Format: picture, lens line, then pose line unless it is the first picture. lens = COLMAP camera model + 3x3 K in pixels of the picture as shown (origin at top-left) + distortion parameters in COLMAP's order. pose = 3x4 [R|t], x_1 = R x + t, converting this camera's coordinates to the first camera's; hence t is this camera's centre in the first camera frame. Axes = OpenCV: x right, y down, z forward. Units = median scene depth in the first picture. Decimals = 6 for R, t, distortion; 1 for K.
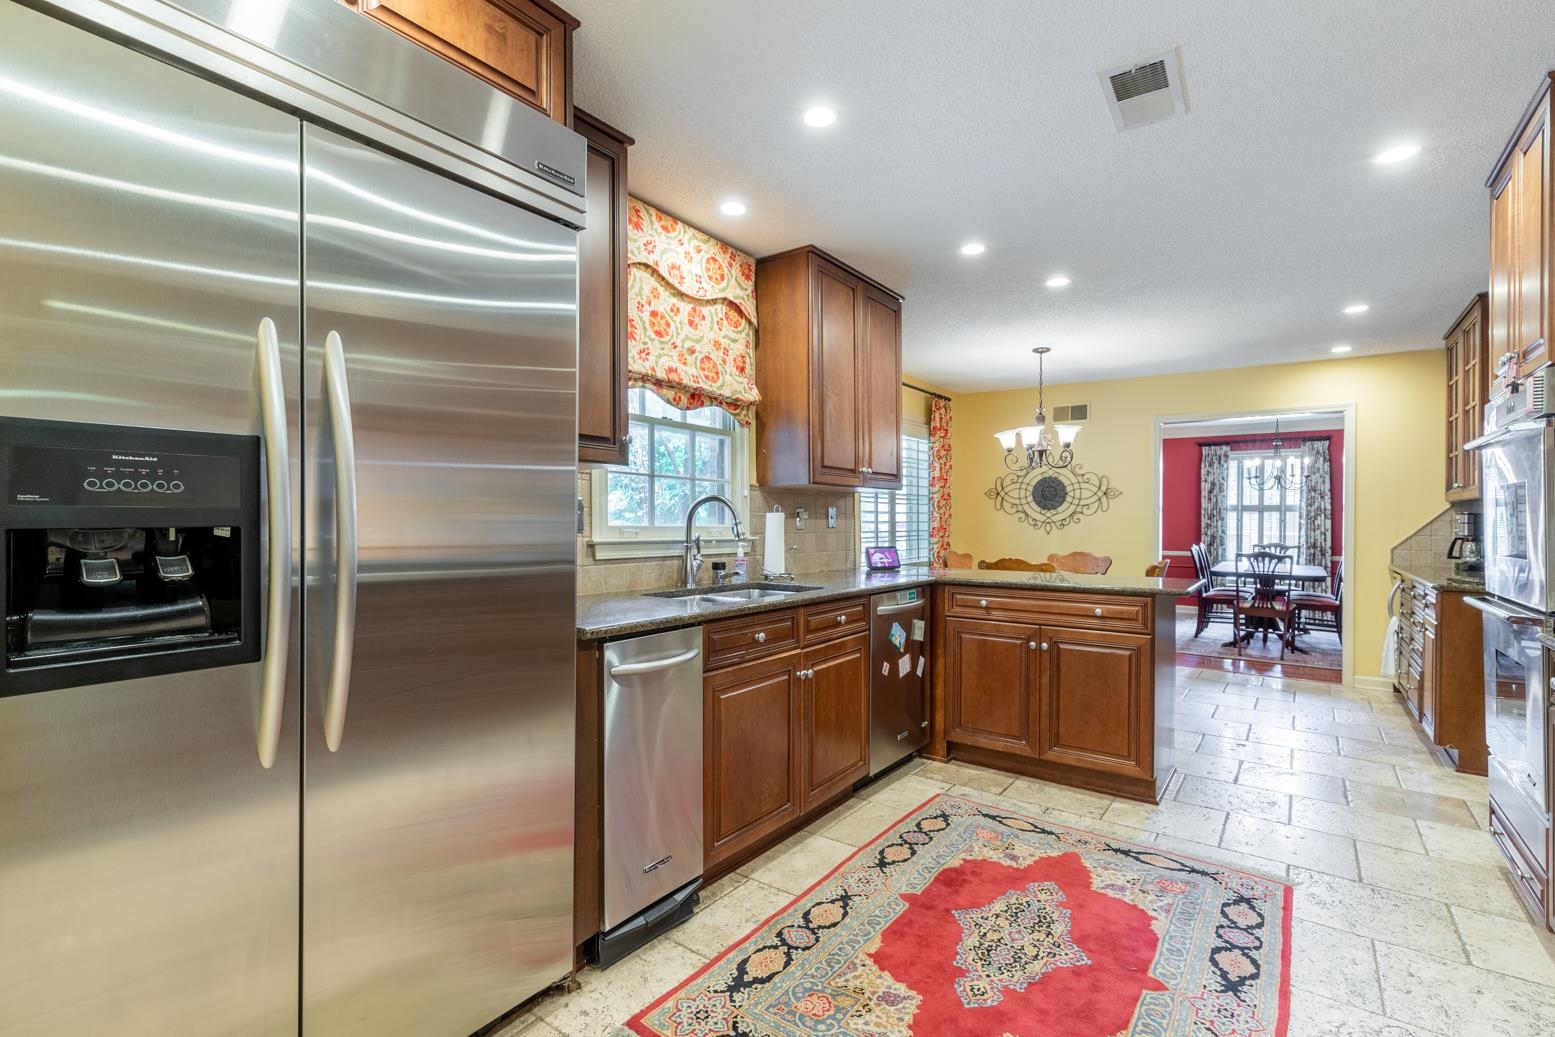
lens RADIAL K [[716.8, 0, 759.7], [0, 716.8, 524.6], [0, 0, 1]] dist [0.002496, -0.000311]
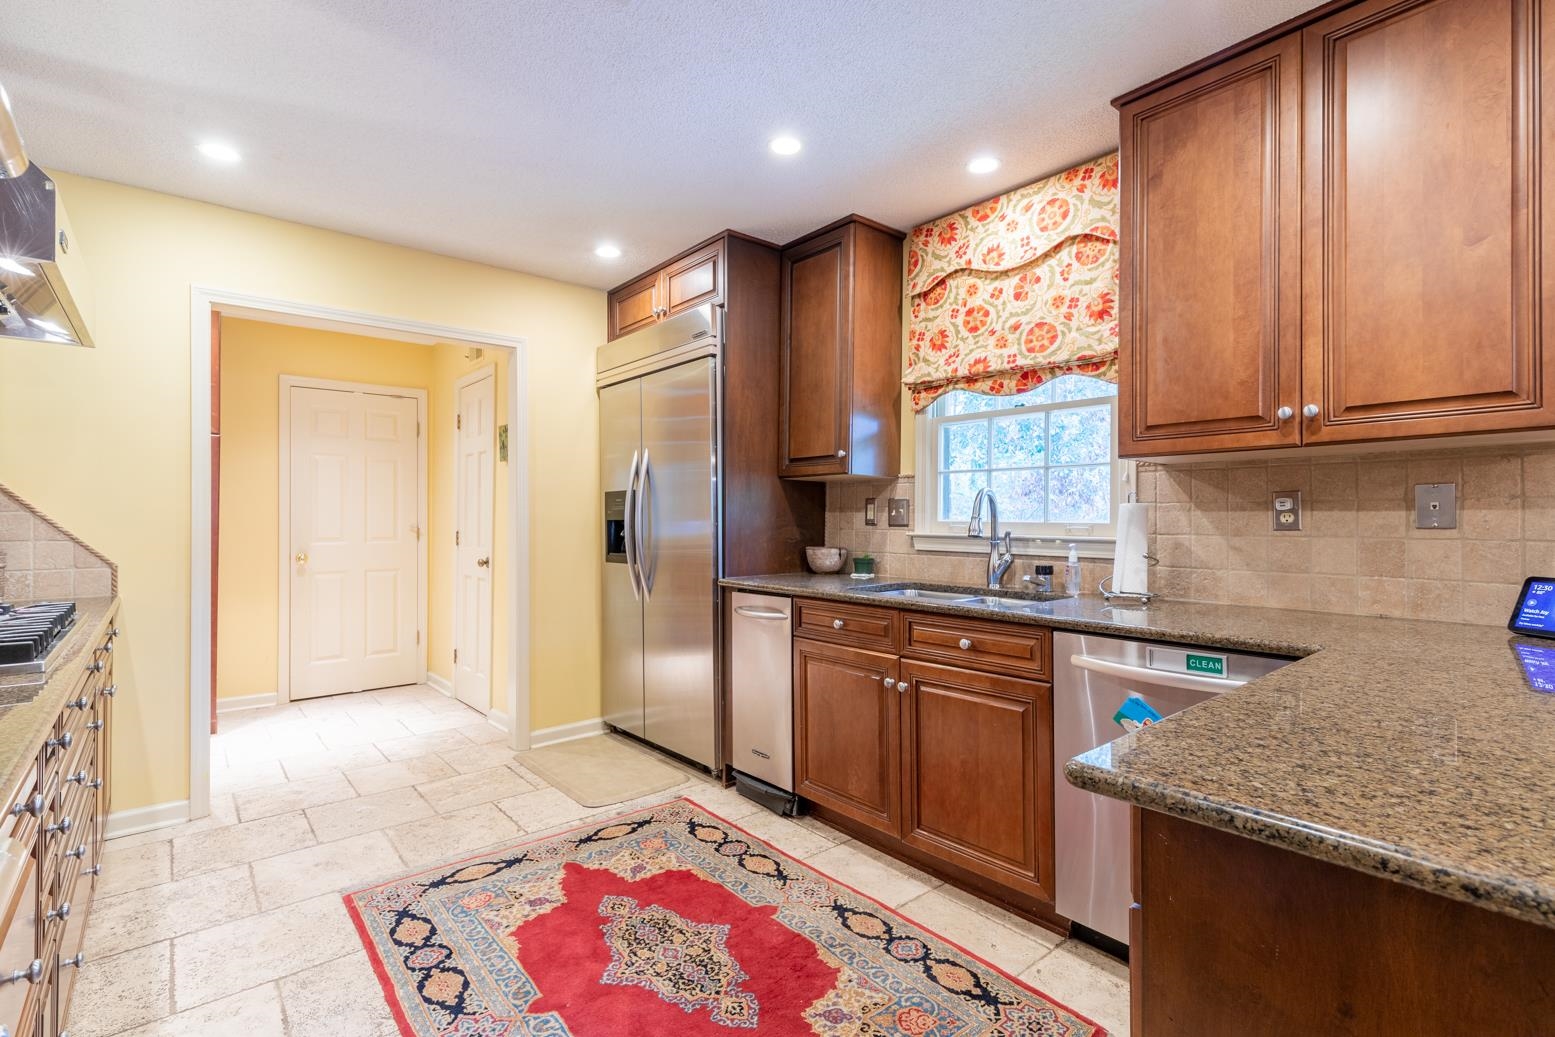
lens RADIAL K [[711.6, 0, 783.3], [0, 711.6, 518.7], [0, 0, 1]] dist [0.002362, 0.000236]
pose [[-0.217769, -0.005266, -0.975986, 0.854728], [-0.004629, 0.999980, -0.004362, 0.003141], [0.975989, 0.003568, -0.217789, 0.926270]]
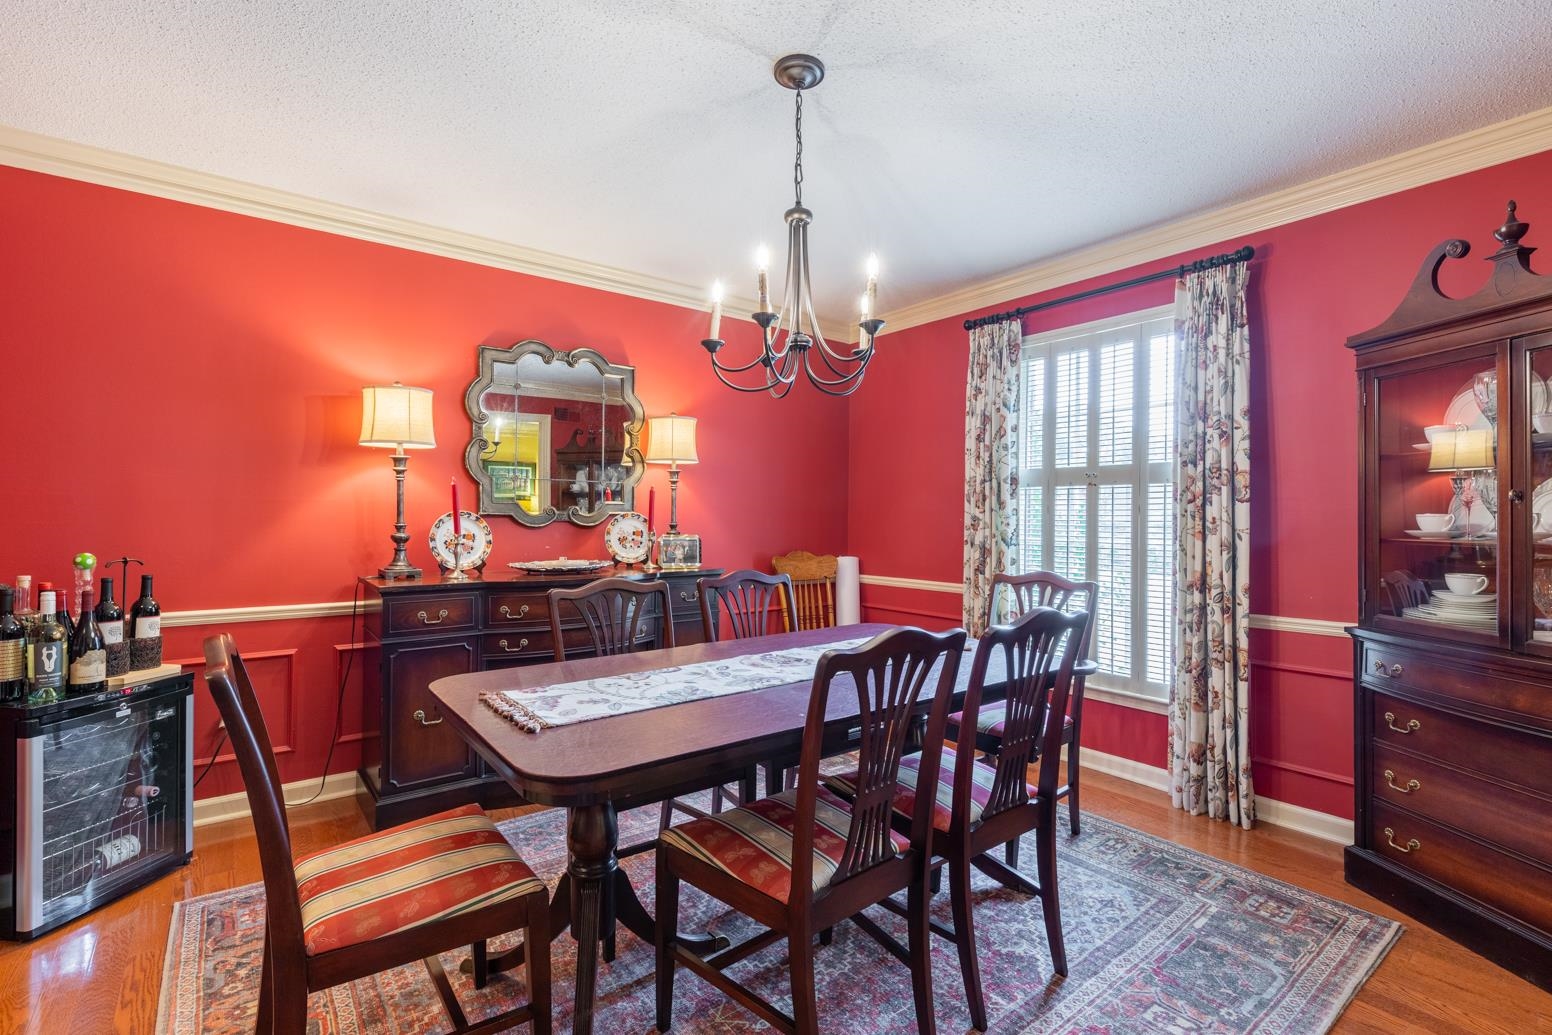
lens RADIAL K [[710.2, 0, 781.8], [0, 710.2, 517.7], [0, 0, 1]] dist [0.002362, 0.000236]
pose [[0.963784, -0.001151, -0.266683, 1.999288], [-0.001120, 0.999964, -0.008365, 0.007352], [0.266683, 0.008361, 0.963748, 1.870879]]
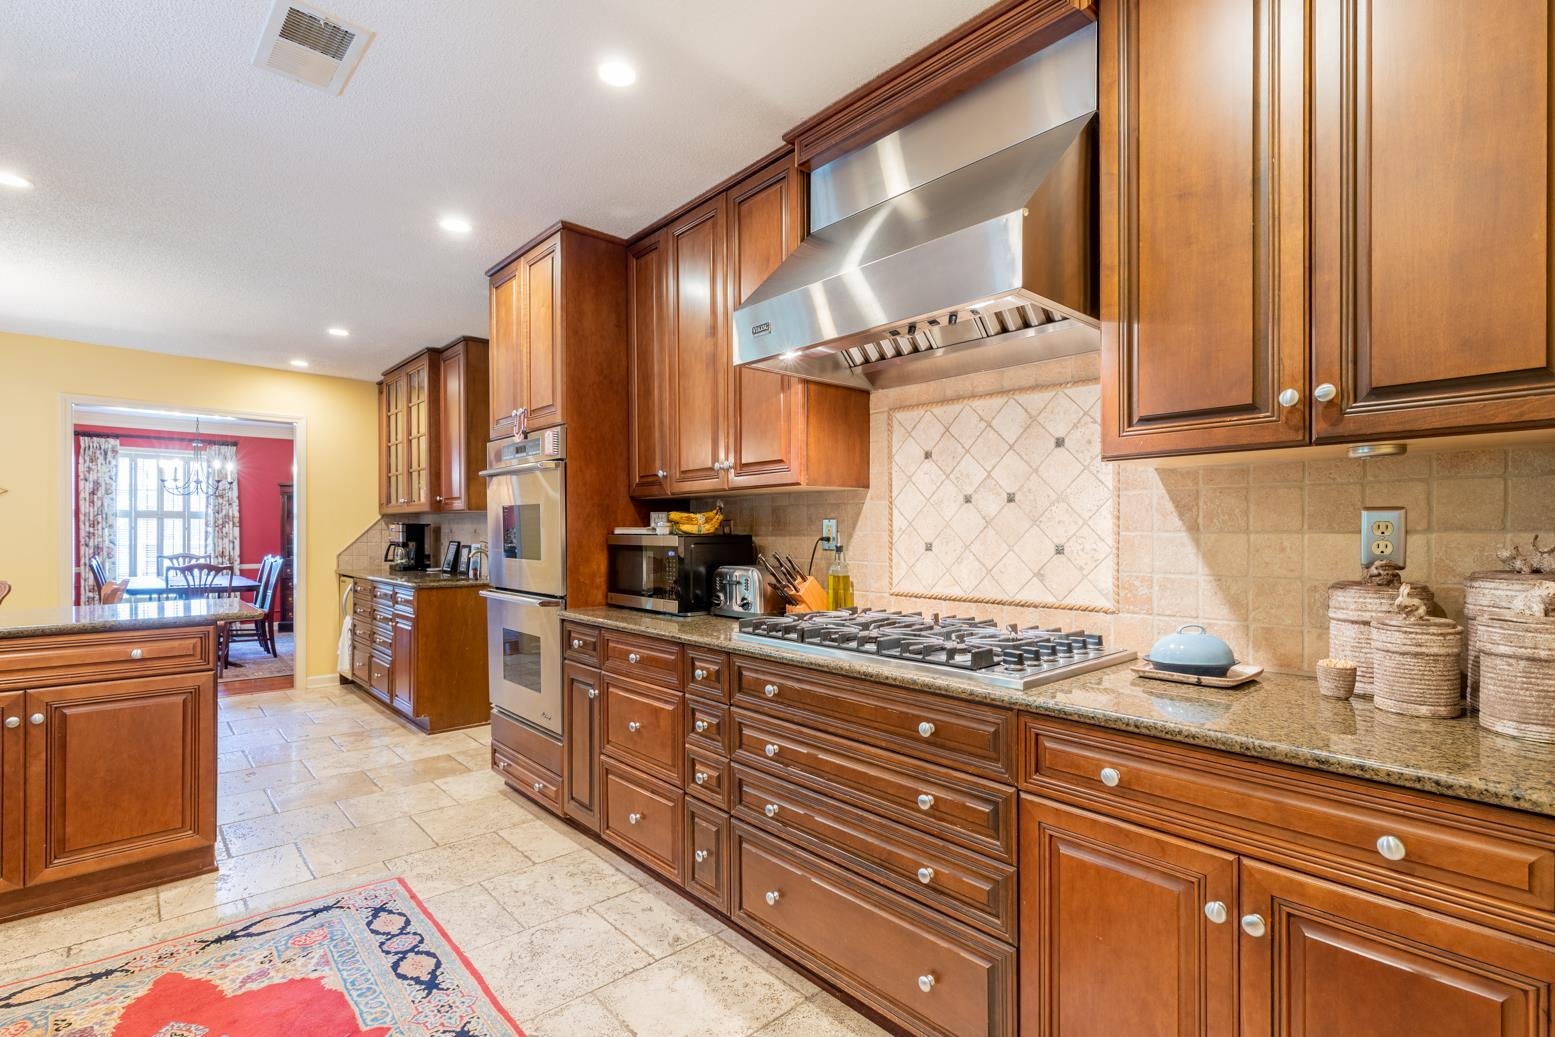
lens RADIAL K [[730.1, 0, 812.3], [0, 730.1, 535.5], [0, 0, 1]] dist [0.001089, 0.000277]
pose [[0.168051, -0.010966, 0.985717, -0.173219], [0.004444, 0.999936, 0.010366, -0.008128], [-0.985768, 0.002638, 0.168089, 0.172142]]
